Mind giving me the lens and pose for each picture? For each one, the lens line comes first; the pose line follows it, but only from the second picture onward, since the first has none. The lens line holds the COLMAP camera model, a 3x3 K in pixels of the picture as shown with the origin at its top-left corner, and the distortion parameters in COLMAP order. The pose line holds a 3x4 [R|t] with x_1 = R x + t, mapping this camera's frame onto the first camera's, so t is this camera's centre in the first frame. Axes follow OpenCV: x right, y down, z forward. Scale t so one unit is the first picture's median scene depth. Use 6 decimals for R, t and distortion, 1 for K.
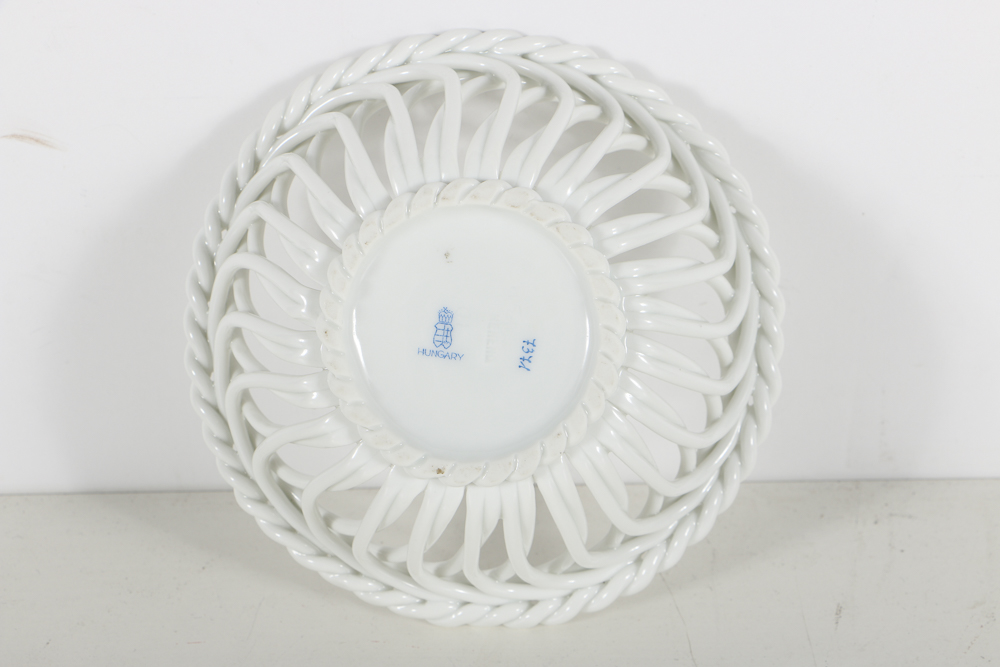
lens RADIAL K [[2323.6, 0, 498.2], [0, 2323.6, 333.2], [0, 0, 1]] dist [0.305623, 0.000000]
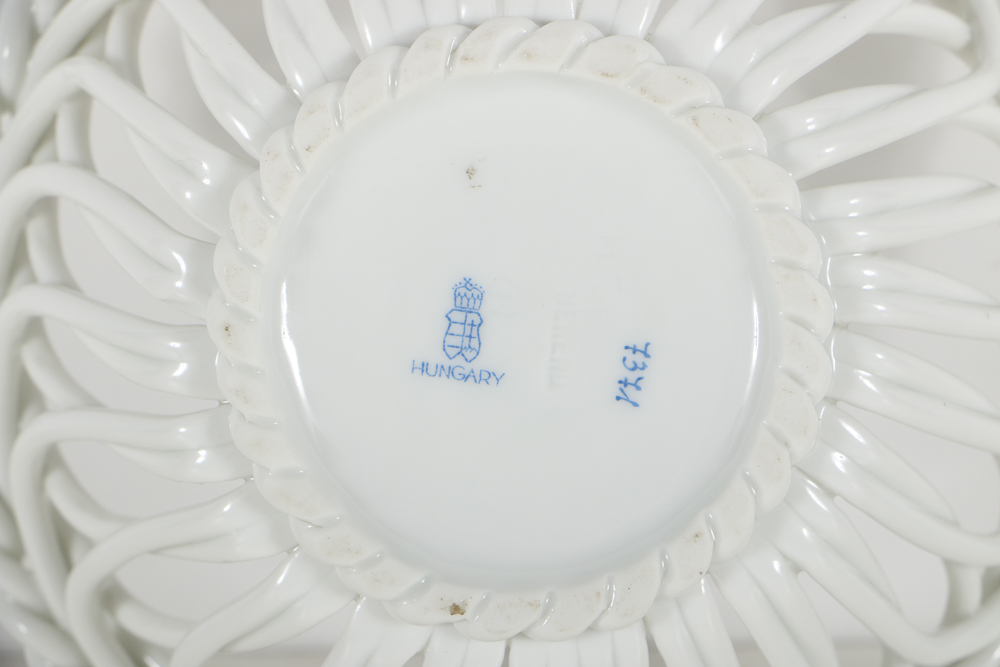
lens RADIAL K [[6215.1, 0, 499.9], [0, 6215.1, 336.3], [0, 0, 1]] dist [0.682500, 0.000000]
pose [[0.999981, 0.001040, -0.006012, -0.007903], [-0.001001, 0.999978, 0.006510, -0.007325], [0.006018, -0.006503, 0.999961, -0.320023]]
